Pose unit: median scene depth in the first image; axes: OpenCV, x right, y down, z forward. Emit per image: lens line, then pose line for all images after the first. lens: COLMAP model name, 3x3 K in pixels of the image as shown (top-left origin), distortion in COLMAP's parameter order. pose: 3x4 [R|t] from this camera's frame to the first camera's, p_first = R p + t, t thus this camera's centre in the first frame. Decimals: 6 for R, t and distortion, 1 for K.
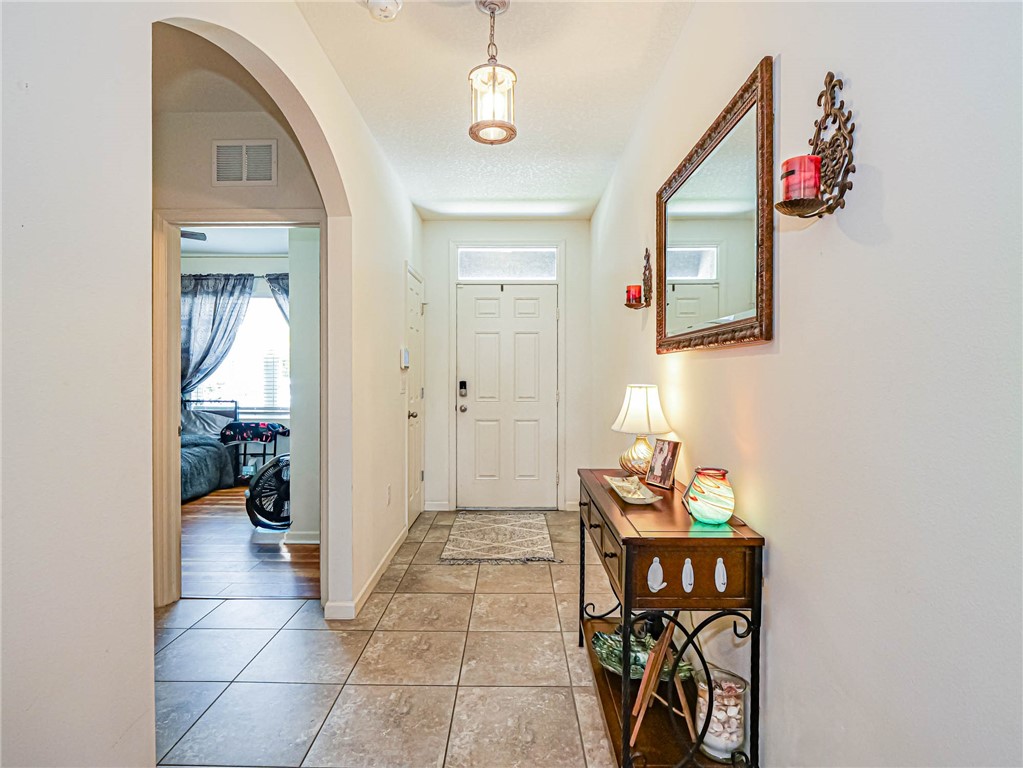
lens RADIAL K [[539.0, 0, 507.0], [0, 539.0, 381.9], [0, 0, 1]] dist [-0.003014, -0.000332]
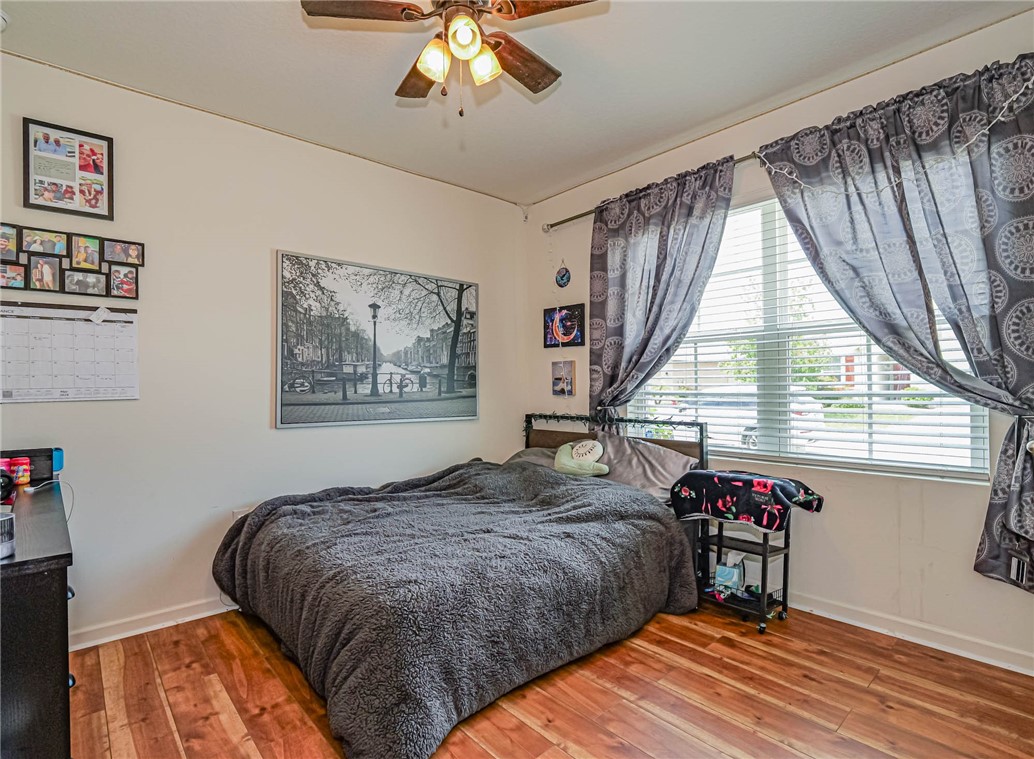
lens RADIAL K [[514.0, 0, 513.5], [0, 514.0, 379.2], [0, 0, 1]] dist [-0.002911, -0.000236]
pose [[0.673574, -0.020739, -0.738829, -0.273414], [0.004903, 0.999710, -0.023592, 0.004707], [0.739103, 0.012268, 0.673480, 0.561284]]
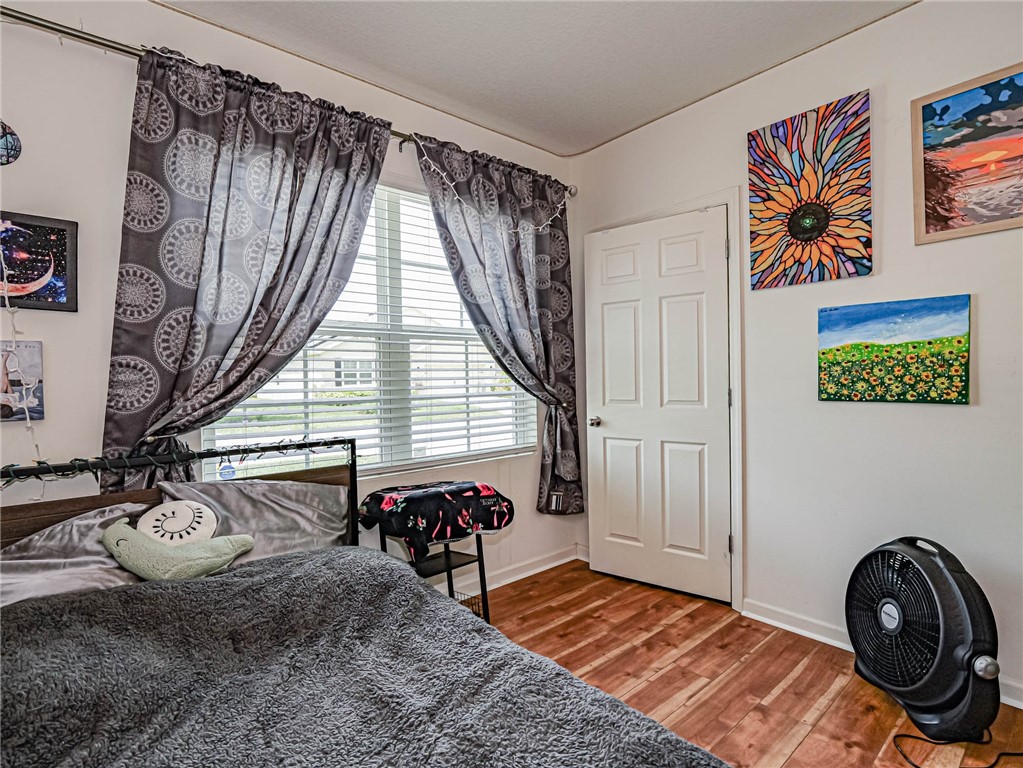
lens RADIAL K [[516.4, 0, 511.5], [0, 516.4, 384.0], [0, 0, 1]] dist [-0.000758, -0.000896]
pose [[0.751574, -0.023653, 0.659225, -0.675445], [0.025344, 0.999654, 0.006972, -0.004716], [-0.659162, 0.011468, 0.751914, 0.654958]]
